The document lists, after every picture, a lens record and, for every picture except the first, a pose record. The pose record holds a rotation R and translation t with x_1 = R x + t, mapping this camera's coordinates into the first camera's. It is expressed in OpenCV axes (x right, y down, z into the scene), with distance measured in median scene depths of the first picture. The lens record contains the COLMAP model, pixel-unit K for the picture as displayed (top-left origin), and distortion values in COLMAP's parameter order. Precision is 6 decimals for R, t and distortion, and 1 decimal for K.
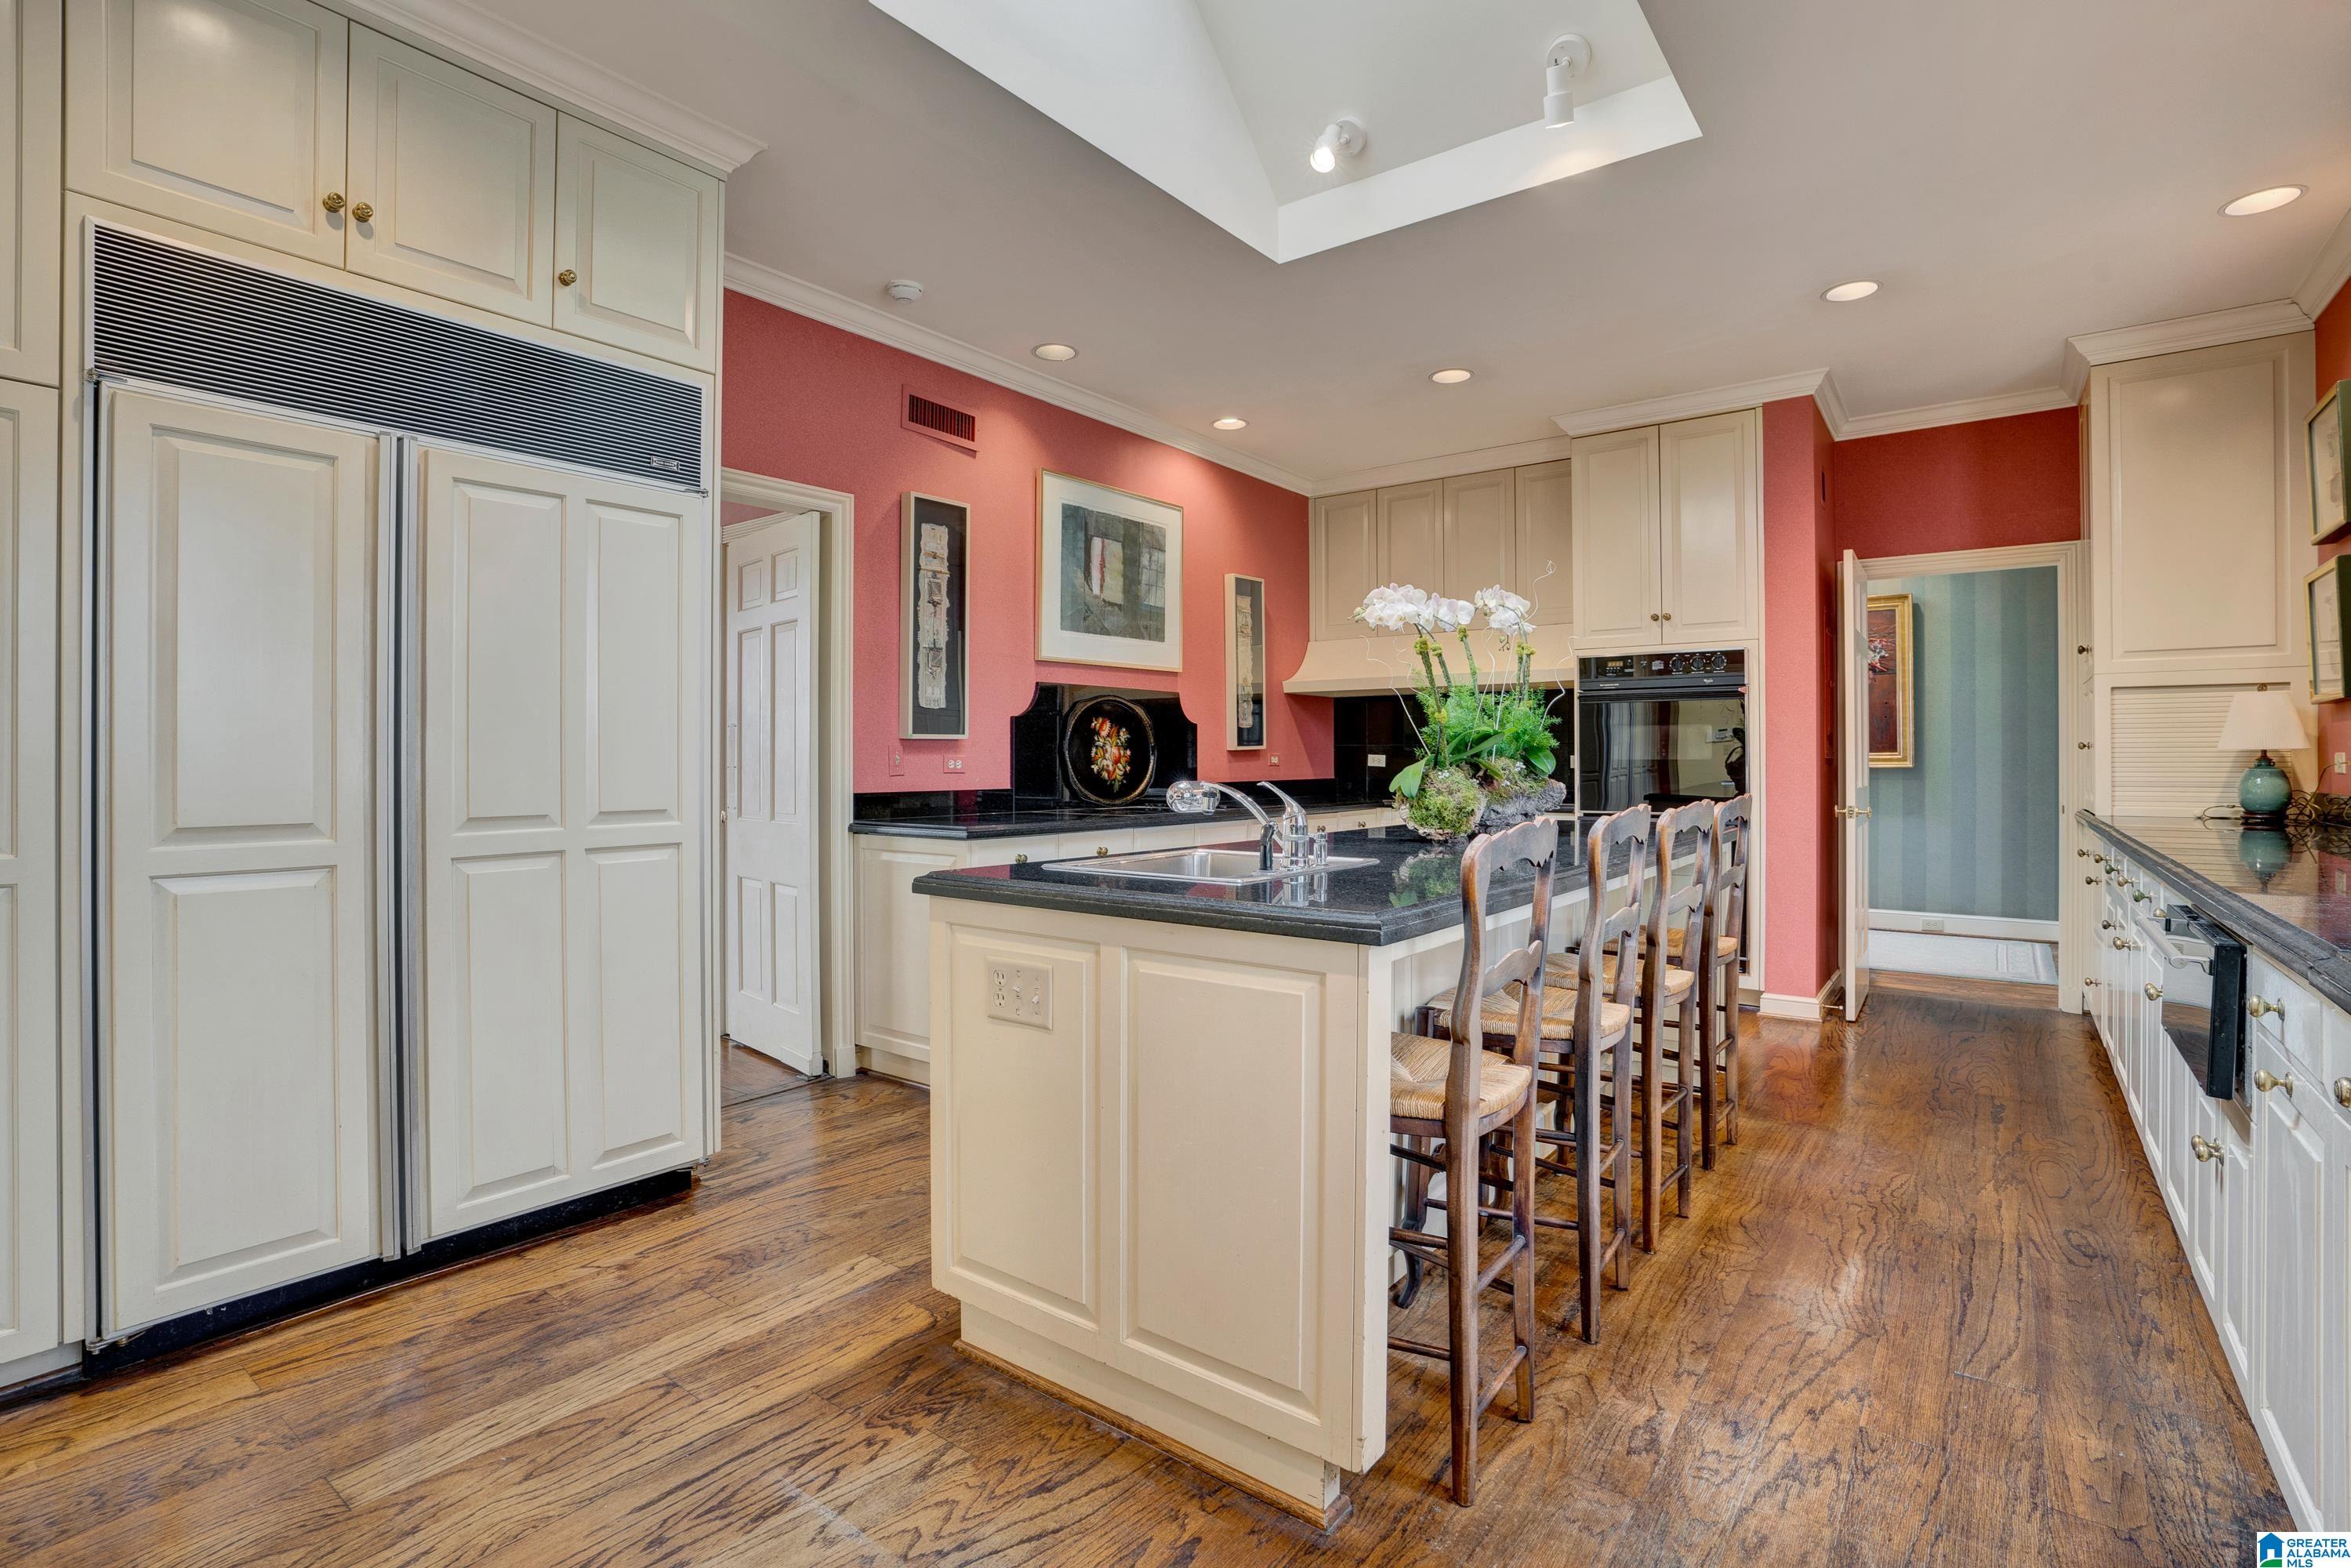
lens RADIAL K [[1135.6, 0, 1165.7], [0, 1135.6, 768.1], [0, 0, 1]] dist [-0.044064, 0.009556]
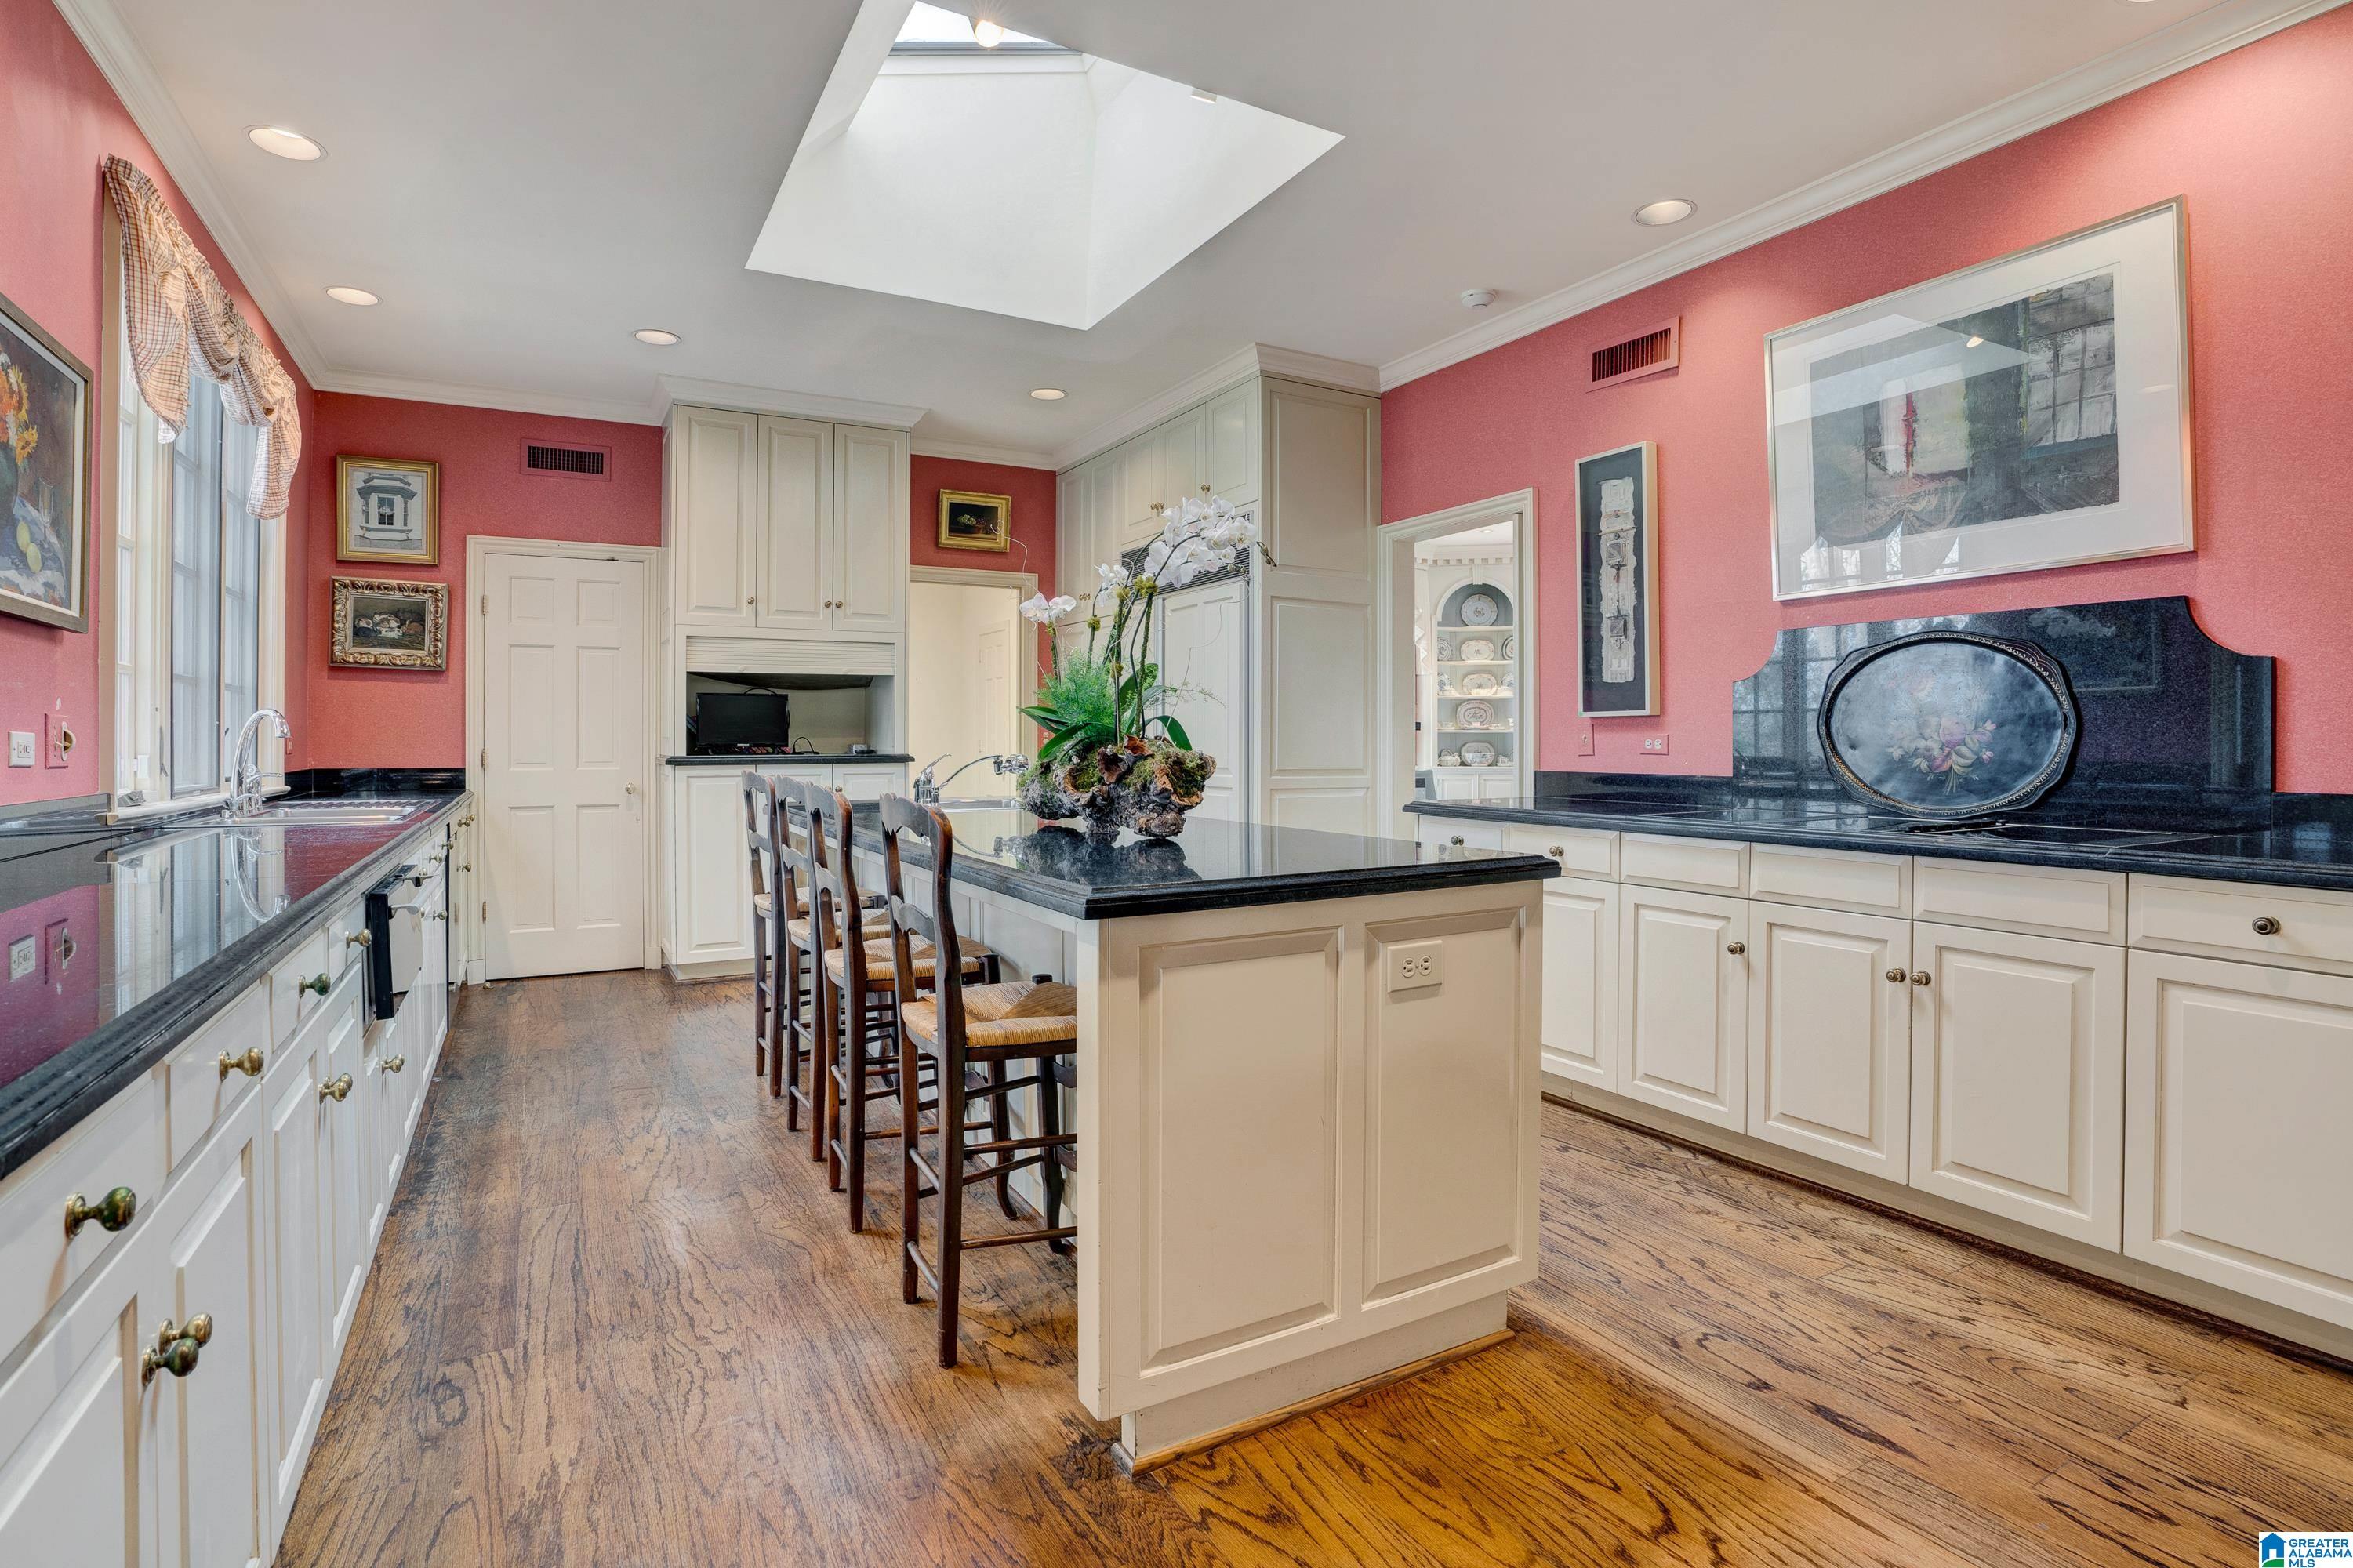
lens RADIAL K [[1136.5, 0, 1183.2], [0, 1136.5, 774.8], [0, 0, 1]] dist [-0.044064, 0.009556]
pose [[-0.400372, 0.041179, -0.915427, 0.826346], [0.005432, 0.999079, 0.042566, -0.019811], [0.916337, 0.012070, -0.400227, 1.113244]]
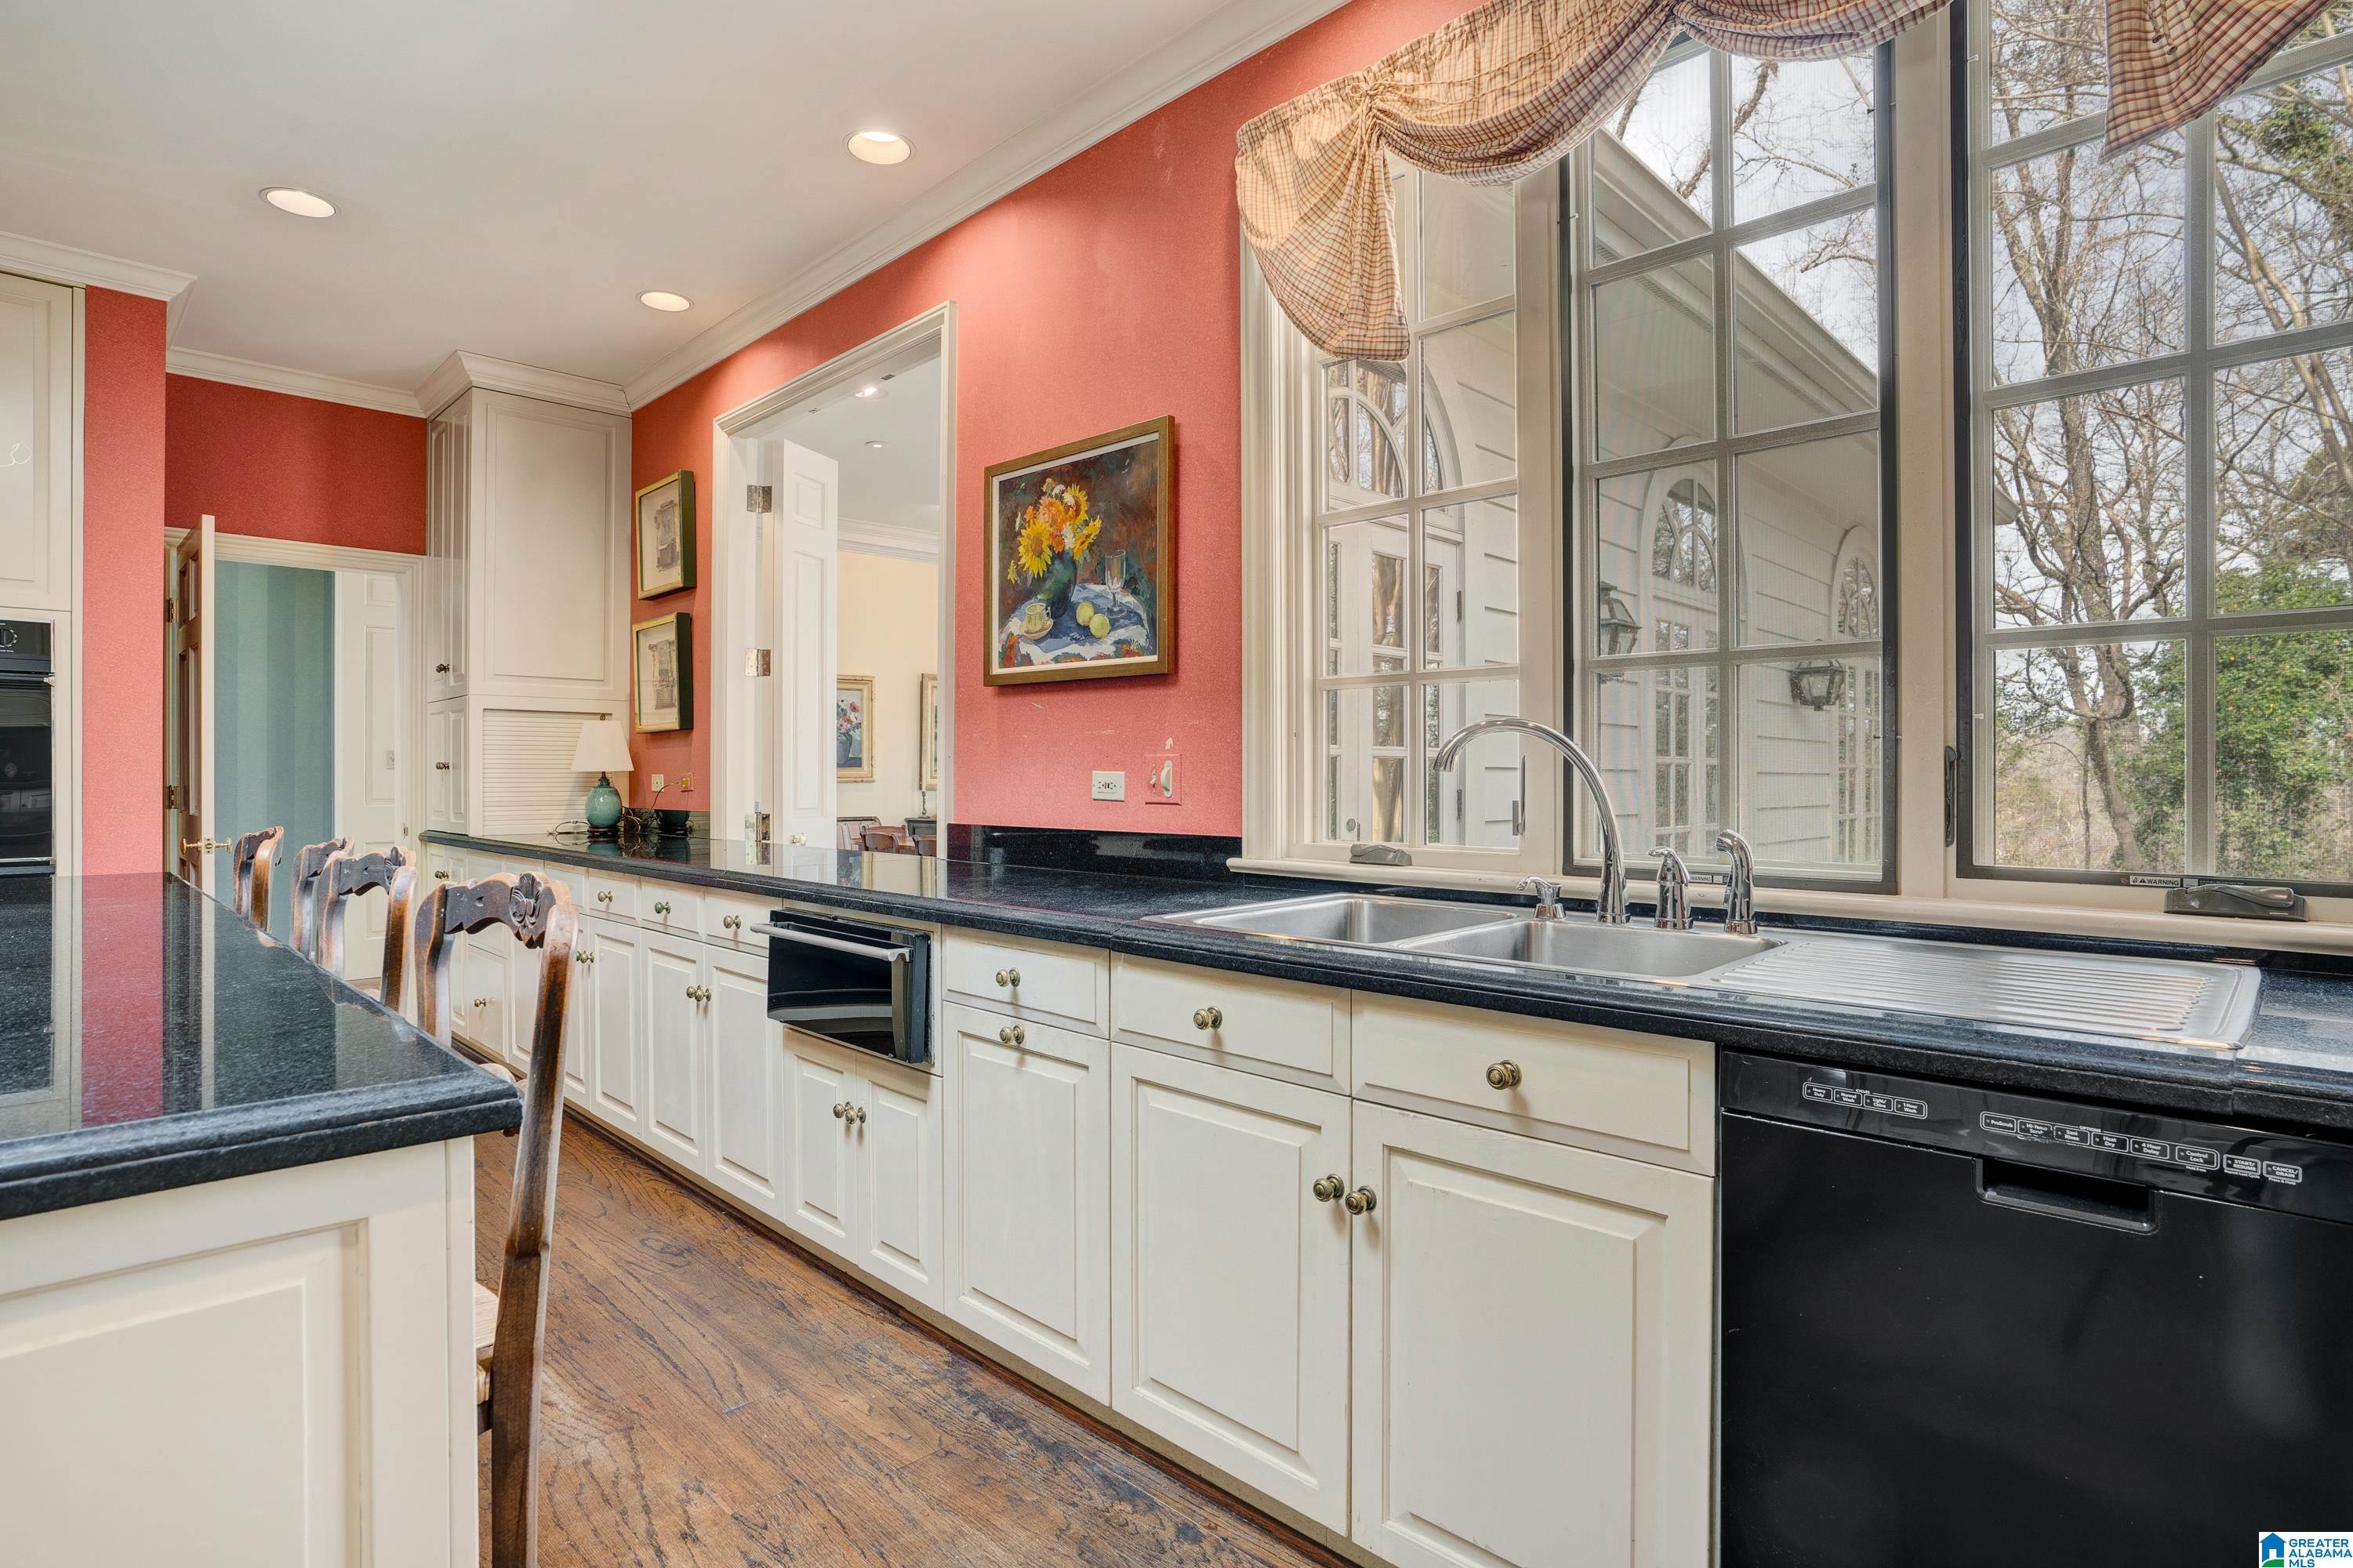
lens RADIAL K [[1177.8, 0, 1181.8], [0, 1177.8, 785.0], [0, 0, 1]] dist [-0.003857, -0.000532]
pose [[0.147114, -0.006644, 0.989097, -0.125533], [0.006164, 0.999964, 0.005800, -0.006110], [-0.989100, 0.005243, 0.147150, 0.218280]]
